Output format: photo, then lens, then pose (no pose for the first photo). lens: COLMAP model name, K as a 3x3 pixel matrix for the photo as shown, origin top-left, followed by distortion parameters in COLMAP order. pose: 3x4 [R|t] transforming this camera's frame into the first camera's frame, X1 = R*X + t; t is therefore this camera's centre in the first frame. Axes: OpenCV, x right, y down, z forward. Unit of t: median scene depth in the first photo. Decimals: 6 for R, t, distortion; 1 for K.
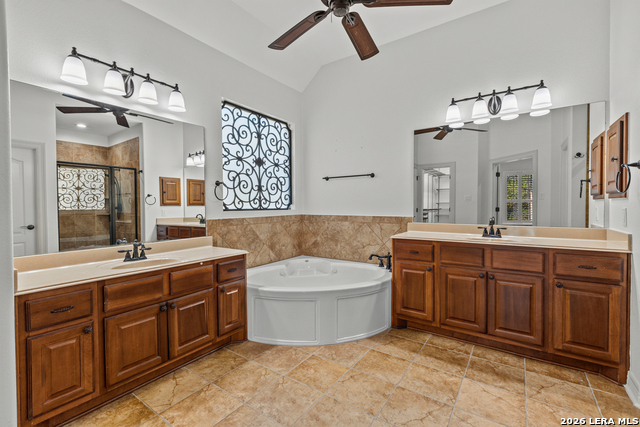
lens RADIAL K [[285.2, 0, 320.0], [0, 285.2, 211.5], [0, 0, 1]] dist [-0.001967, -0.000001]
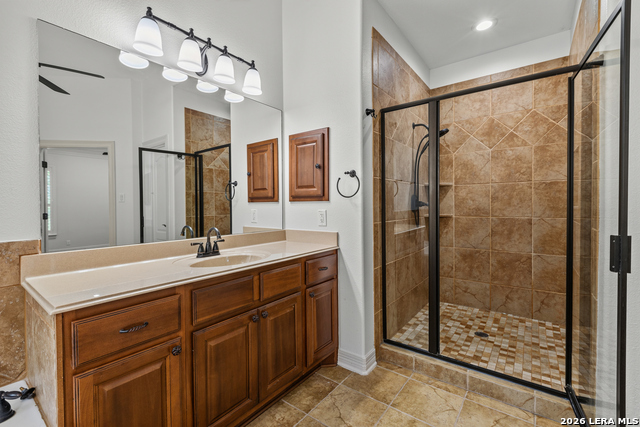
lens RADIAL K [[285.2, 0, 319.7], [0, 285.2, 207.6], [0, 0, 1]] dist [-0.001967, -0.000001]
pose [[0.036714, -0.008903, 0.999286, -0.070946], [0.022568, 0.999713, 0.008078, -0.027959], [-0.999071, 0.022255, 0.036904, 0.869045]]
